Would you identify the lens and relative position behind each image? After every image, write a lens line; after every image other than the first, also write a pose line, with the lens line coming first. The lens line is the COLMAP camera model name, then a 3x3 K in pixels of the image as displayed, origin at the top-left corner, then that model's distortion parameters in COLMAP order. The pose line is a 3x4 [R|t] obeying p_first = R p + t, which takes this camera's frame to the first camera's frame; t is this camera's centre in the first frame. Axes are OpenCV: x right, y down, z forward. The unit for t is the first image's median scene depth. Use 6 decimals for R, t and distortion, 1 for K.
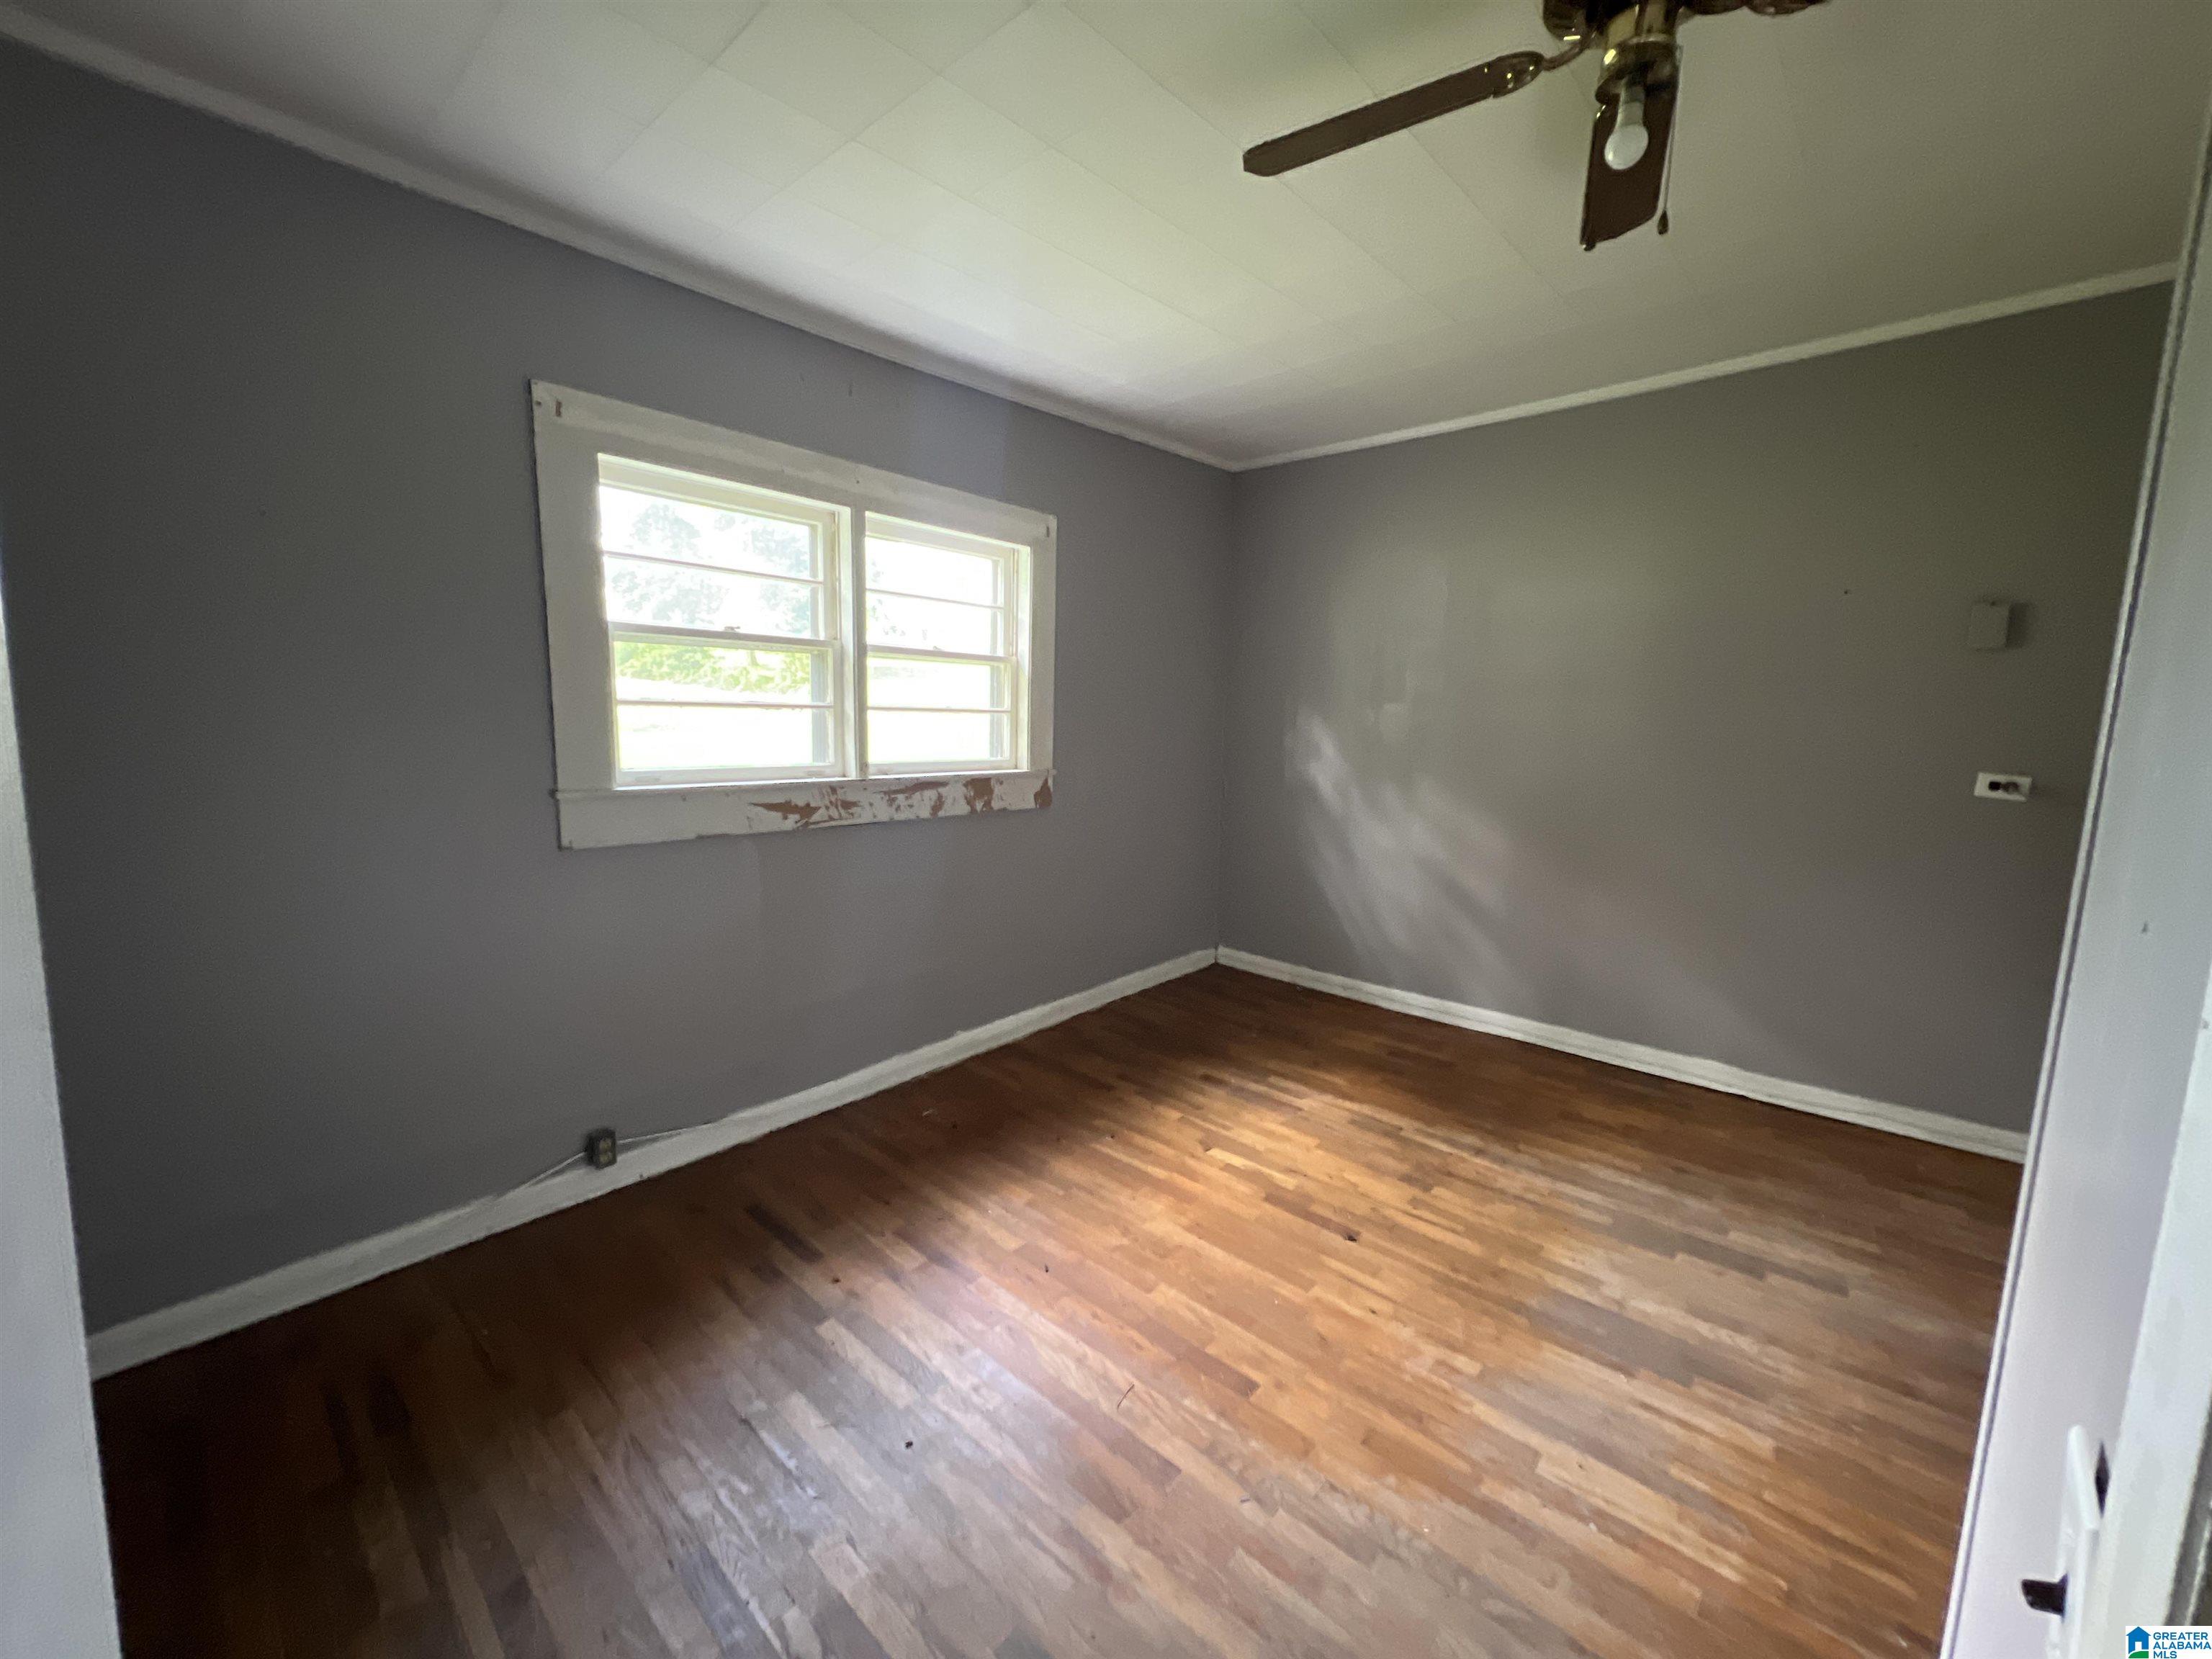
lens RADIAL K [[873.8, 0, 1108.7], [0, 873.8, 826.5], [0, 0, 1]] dist [0.001047, 0.000140]
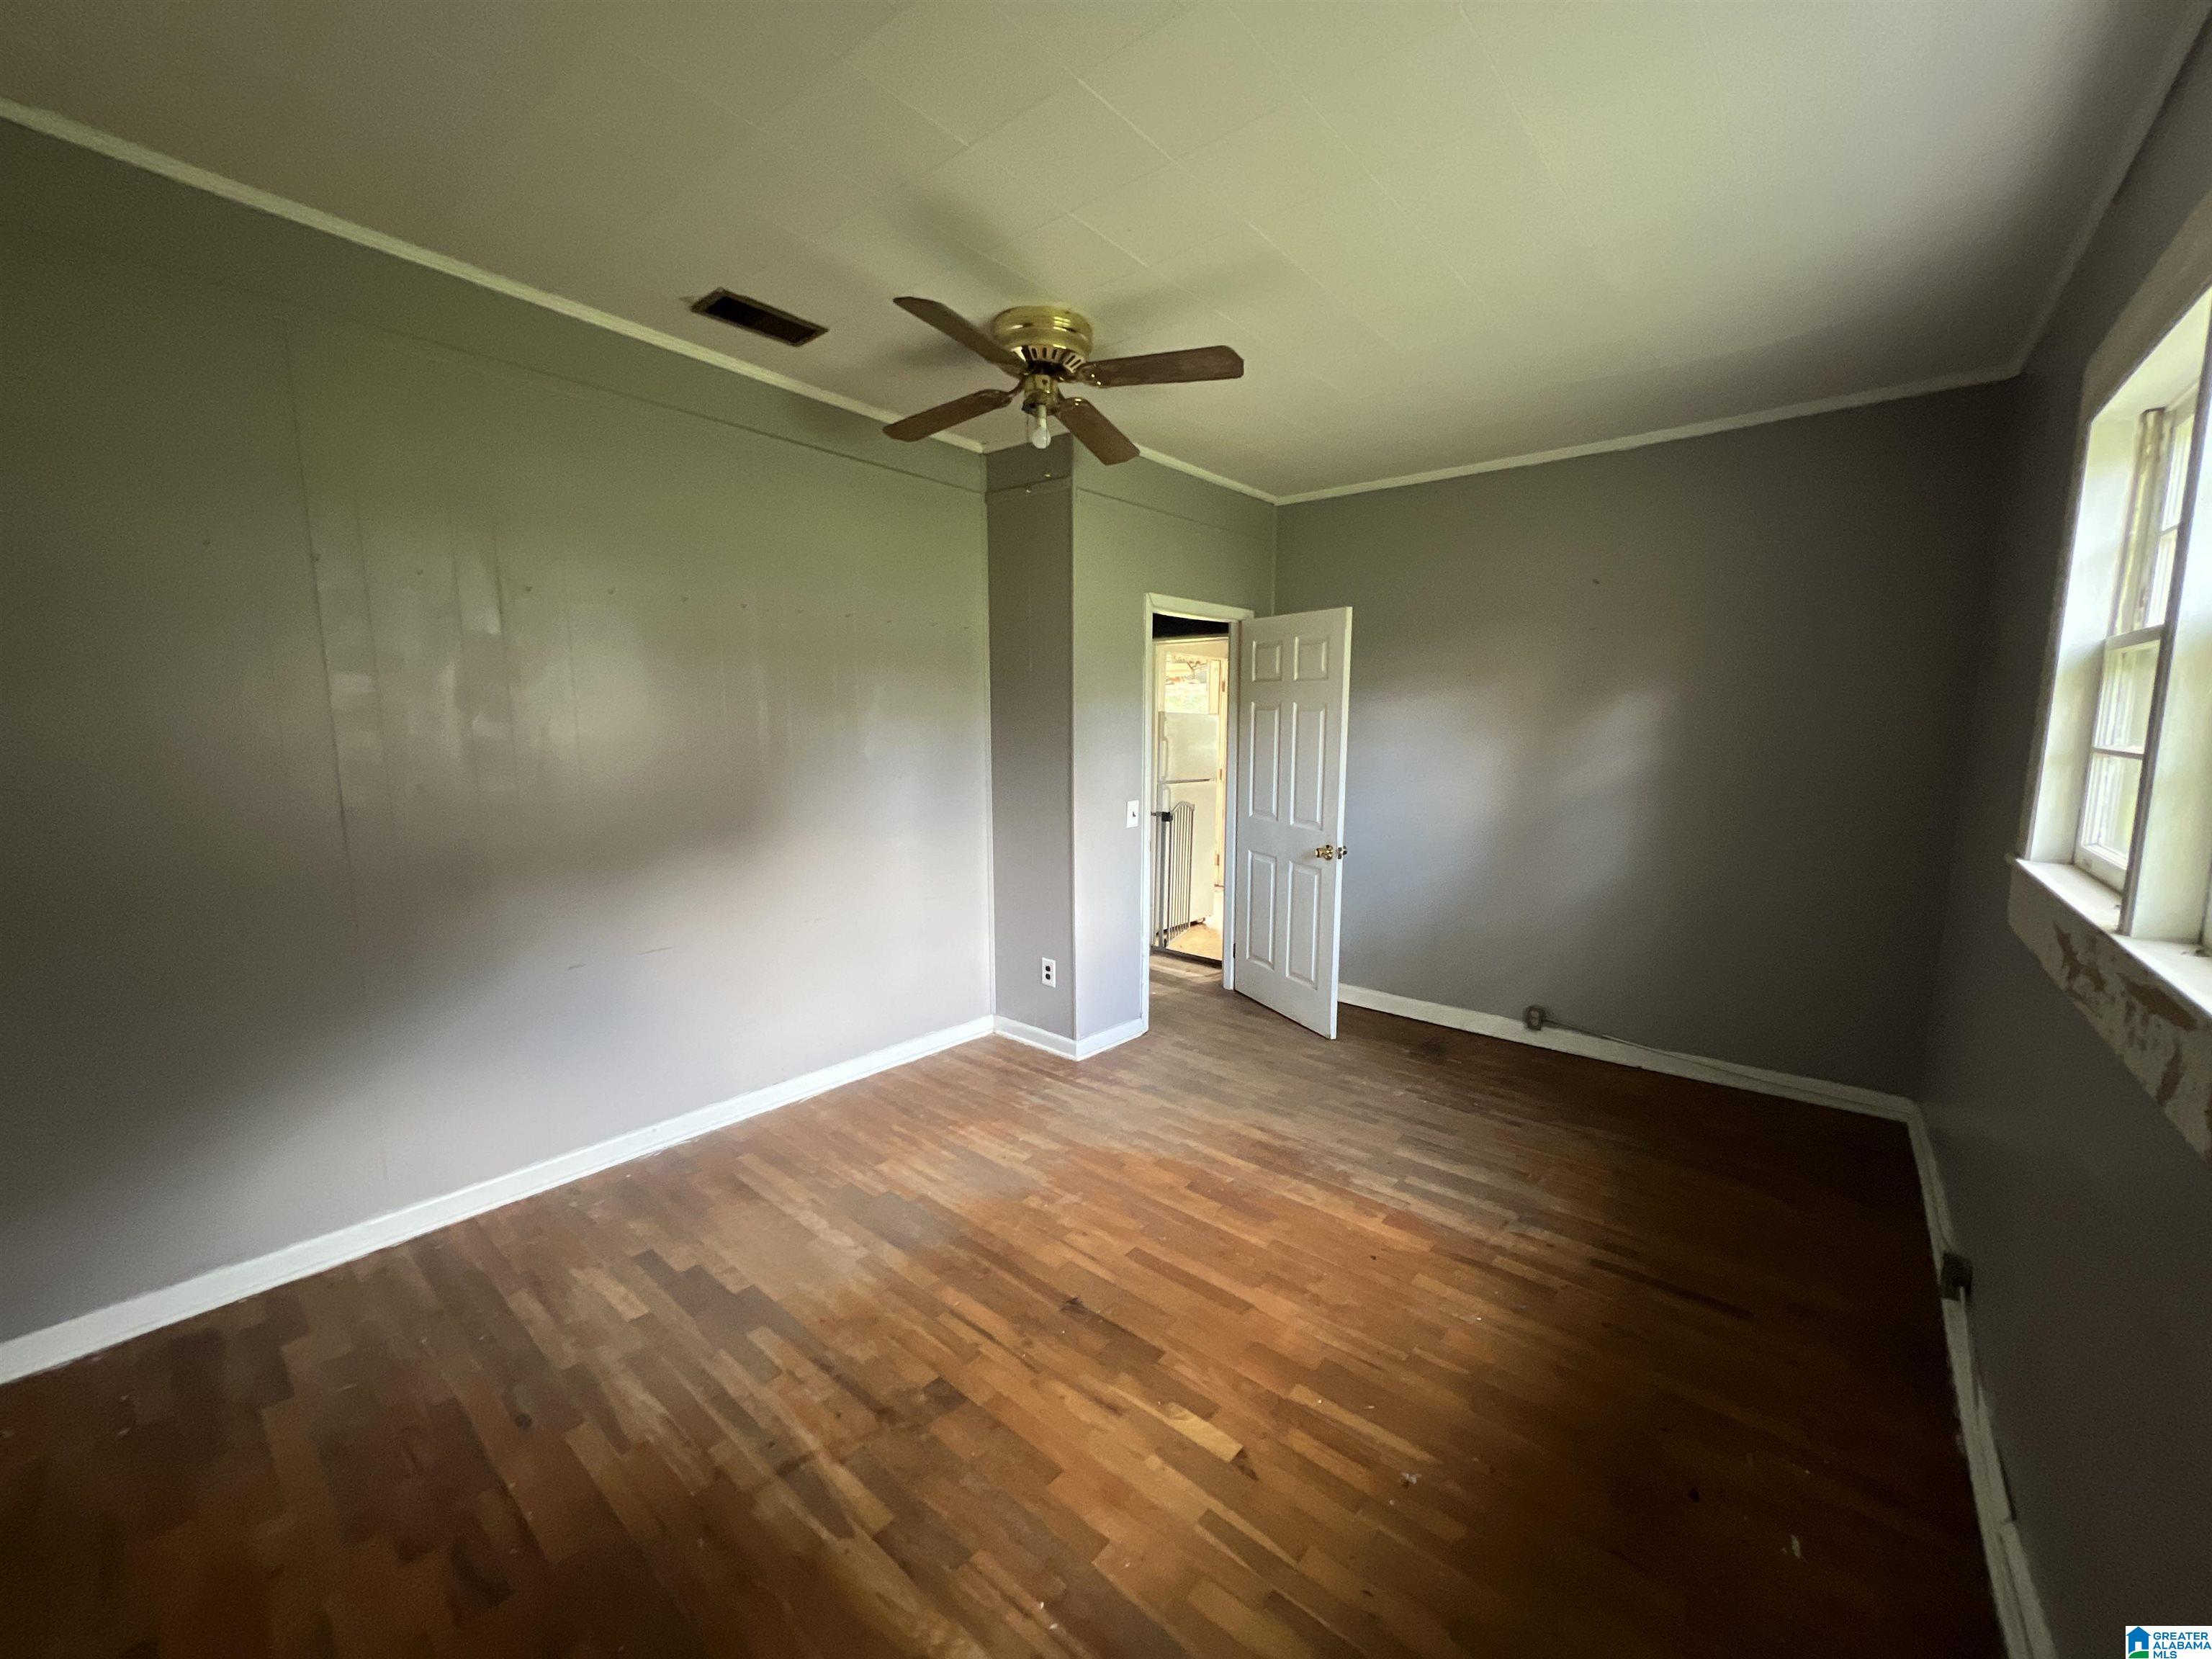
lens RADIAL K [[873.8, 0, 1102.7], [0, 873.8, 826.3], [0, 0, 1]] dist [0.001047, 0.000140]
pose [[-0.999417, -0.019801, -0.027810, 0.267975], [-0.026272, 0.966281, 0.256147, -0.243186], [0.021801, 0.256728, -0.966238, 1.680375]]
